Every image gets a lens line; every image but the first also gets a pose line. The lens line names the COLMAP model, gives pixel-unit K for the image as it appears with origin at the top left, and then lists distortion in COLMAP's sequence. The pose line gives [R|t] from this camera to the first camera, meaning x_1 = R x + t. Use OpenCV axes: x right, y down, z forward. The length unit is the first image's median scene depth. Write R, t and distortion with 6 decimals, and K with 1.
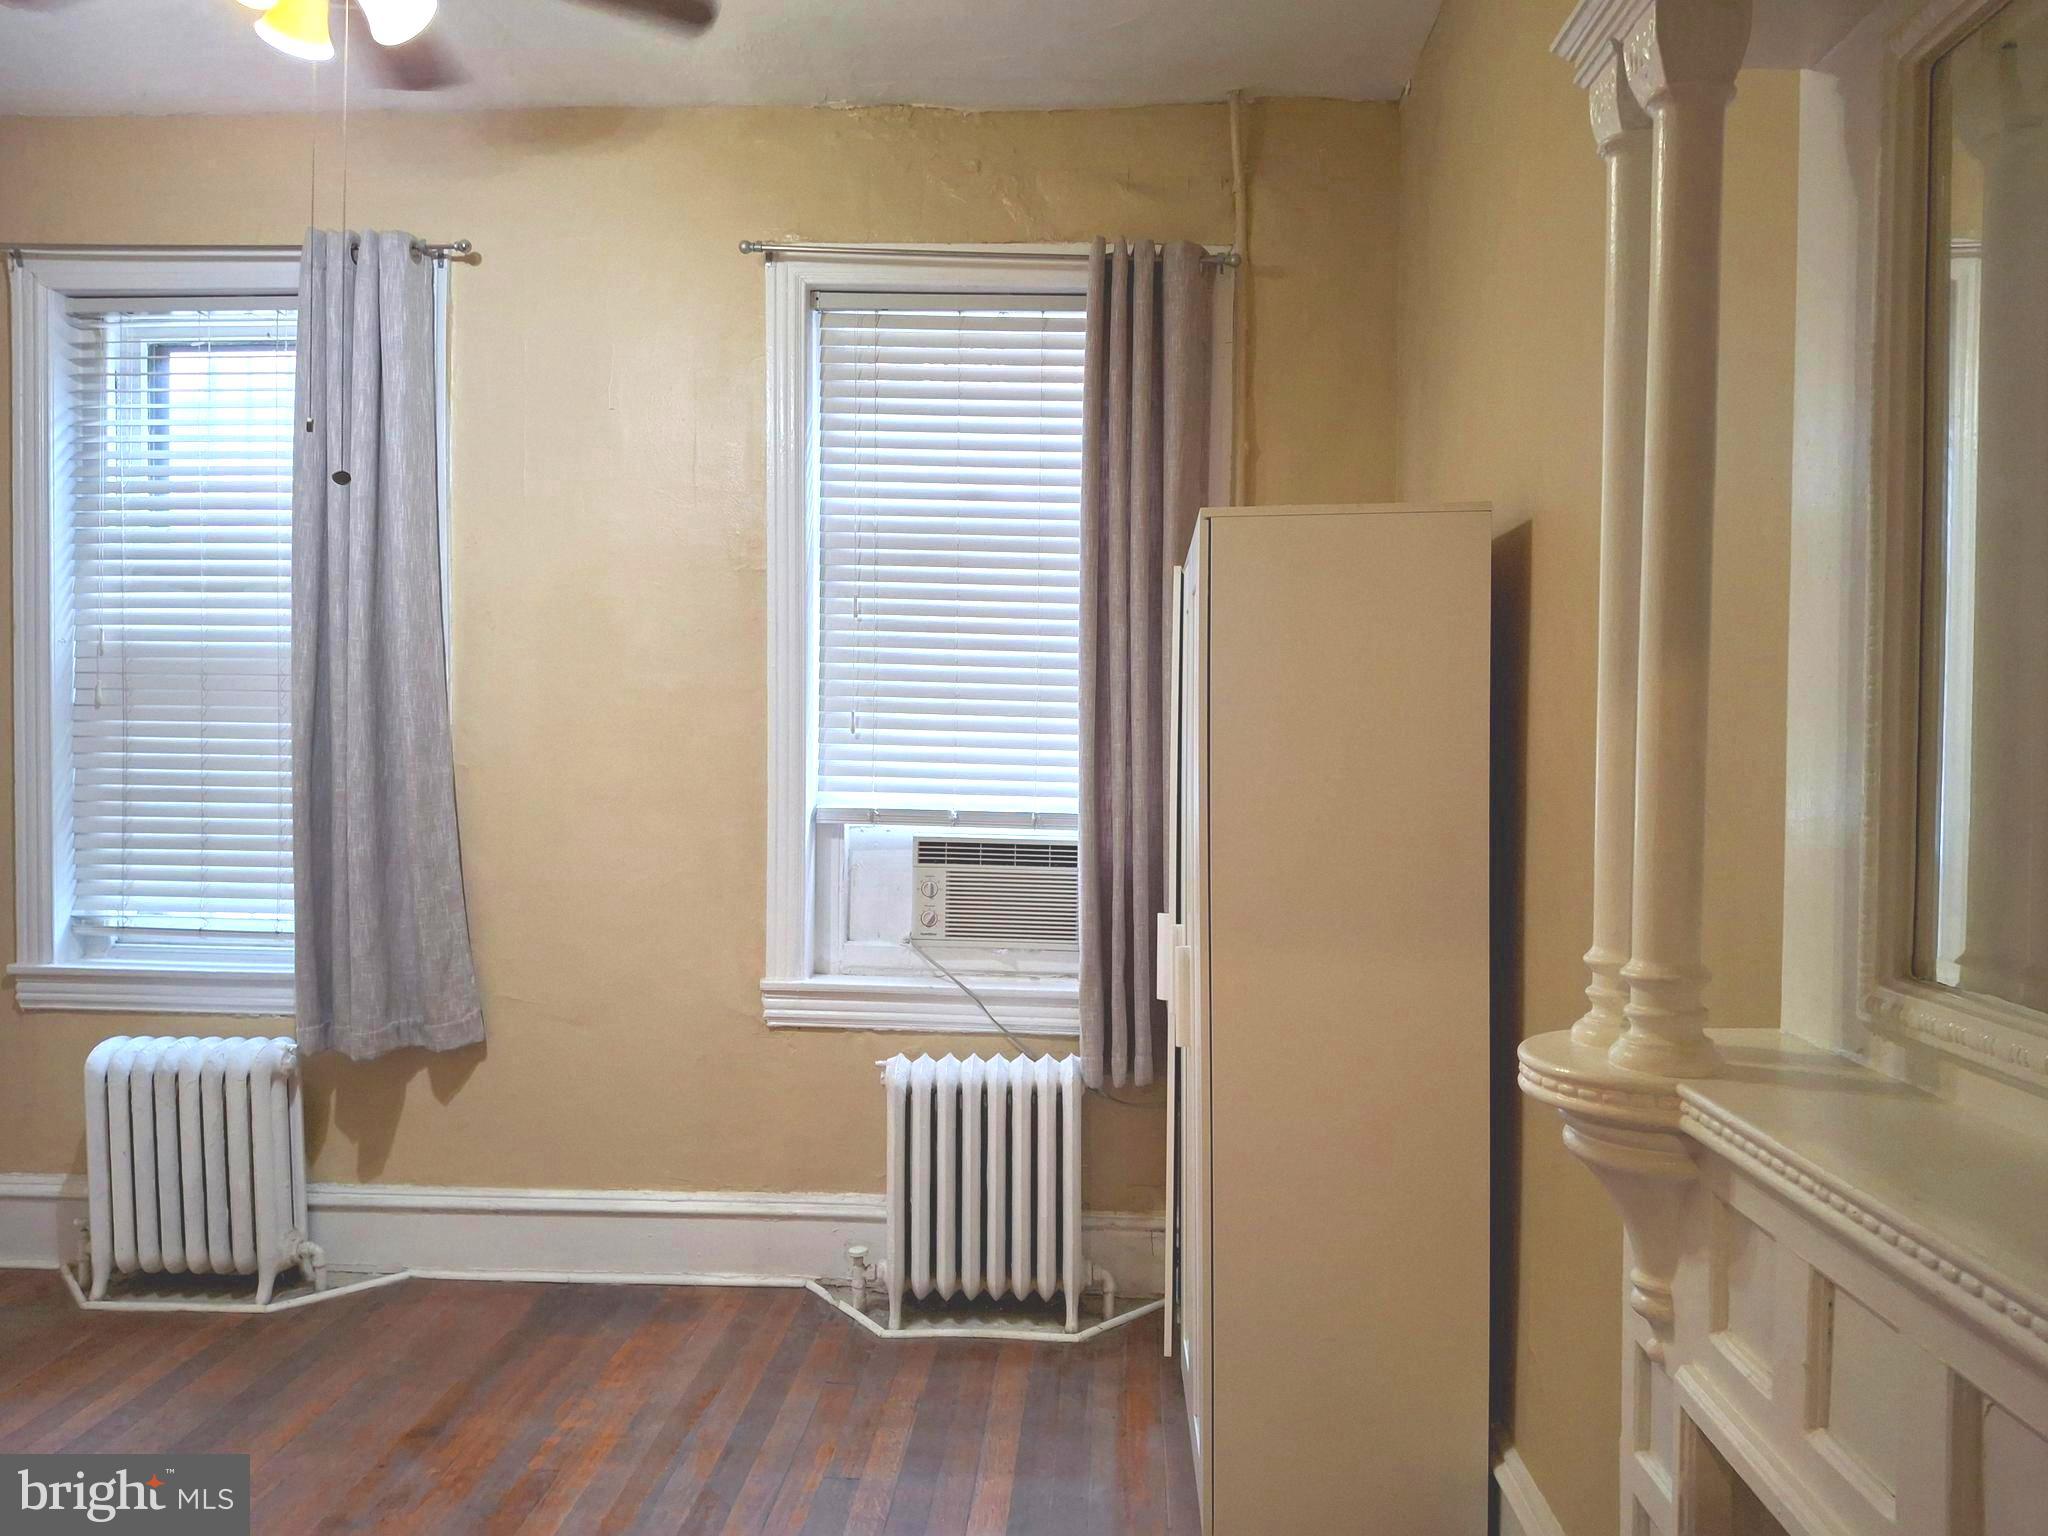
lens RADIAL K [[1518.0, 0, 1024.0], [0, 1518.0, 768.0], [0, 0, 1]] dist [0.042134, -0.182754]
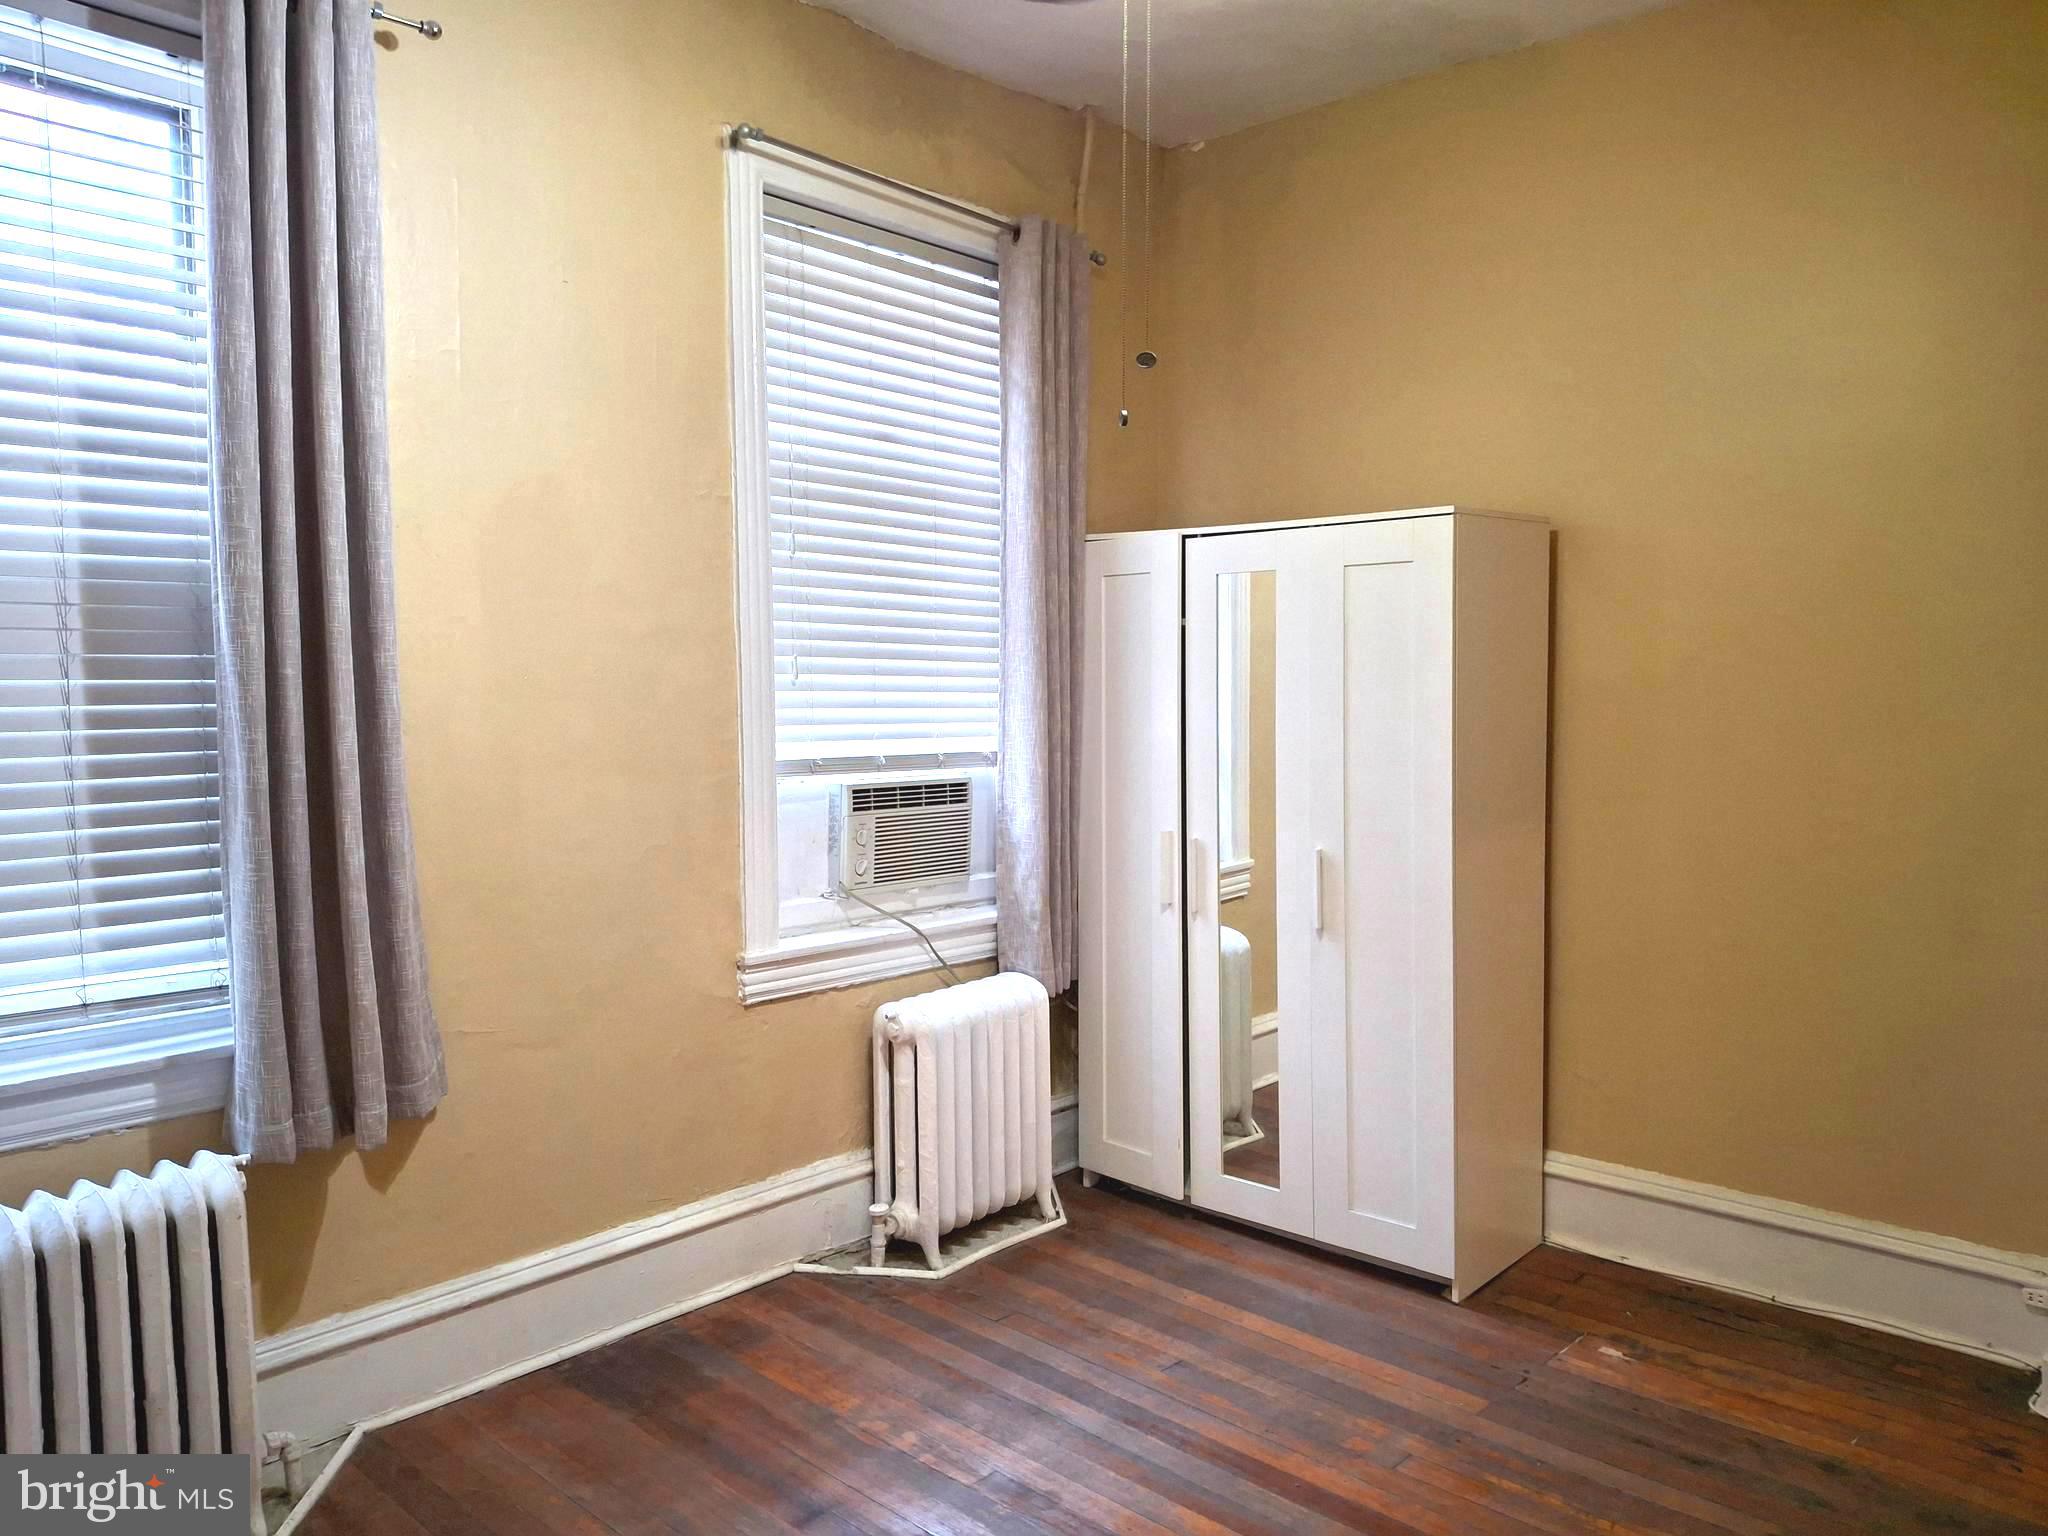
lens RADIAL K [[1518.0, 0, 1024.0], [0, 1518.0, 768.0], [0, 0, 1]] dist [0.042134, -0.182754]
pose [[0.629552, -0.061989, 0.774481, -0.759370], [0.026023, 0.997935, 0.058721, -0.019911], [-0.776522, -0.016814, 0.629865, 0.302861]]
